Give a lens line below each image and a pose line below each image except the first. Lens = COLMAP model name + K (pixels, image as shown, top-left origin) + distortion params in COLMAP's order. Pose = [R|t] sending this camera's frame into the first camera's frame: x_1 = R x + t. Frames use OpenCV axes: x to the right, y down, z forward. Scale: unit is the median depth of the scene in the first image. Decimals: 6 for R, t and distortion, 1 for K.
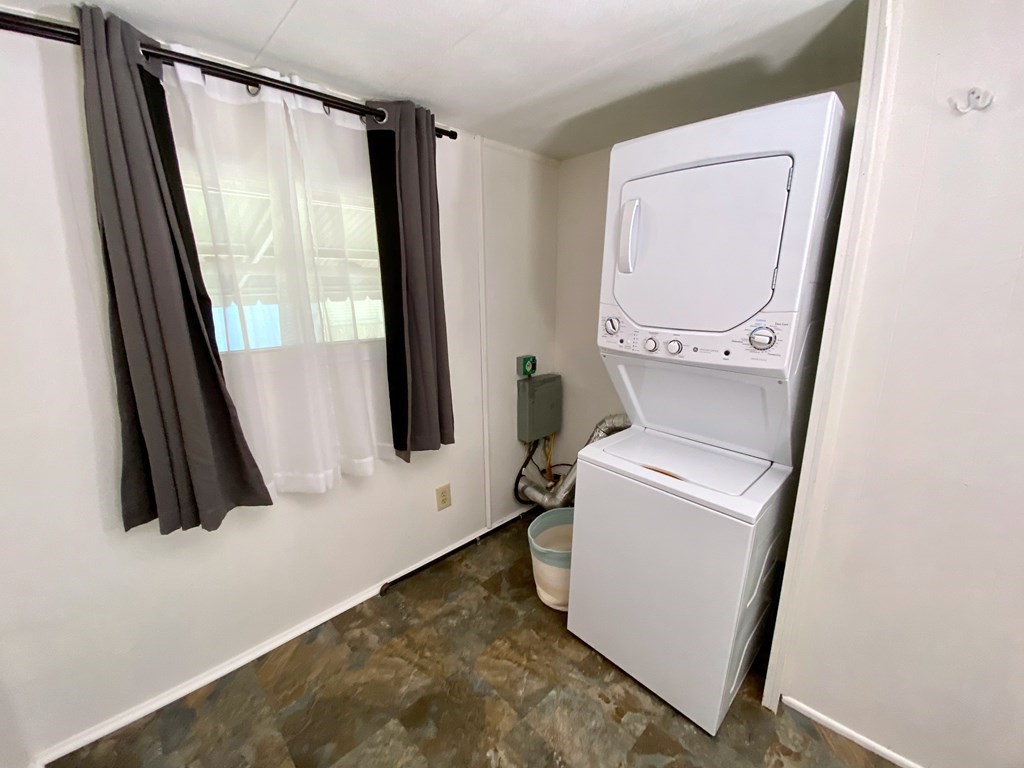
lens RADIAL K [[411.7, 0, 515.8], [0, 411.7, 386.1], [0, 0, 1]] dist [0.025025, -0.022343]
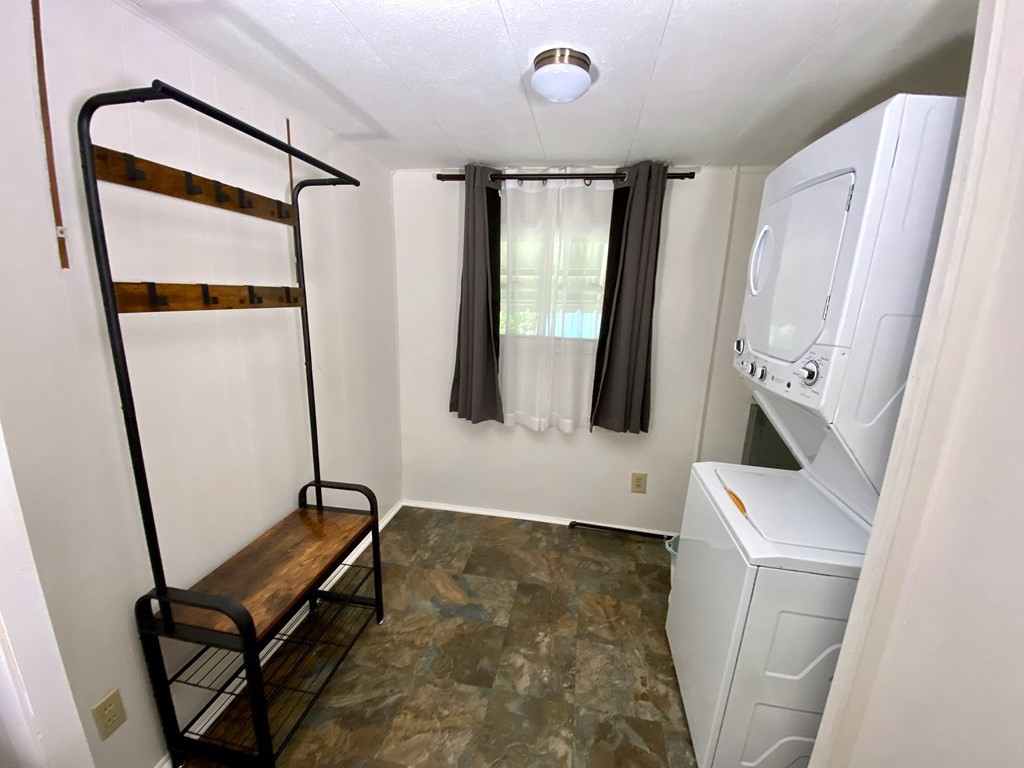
lens RADIAL K [[411.7, 0, 515.8], [0, 411.7, 386.1], [0, 0, 1]] dist [0.025025, -0.022343]
pose [[0.594594, 0.201966, -0.778247, 0.678128], [-0.227090, 0.970712, 0.078413, -0.009357], [0.771290, 0.130108, 0.623044, -0.036972]]
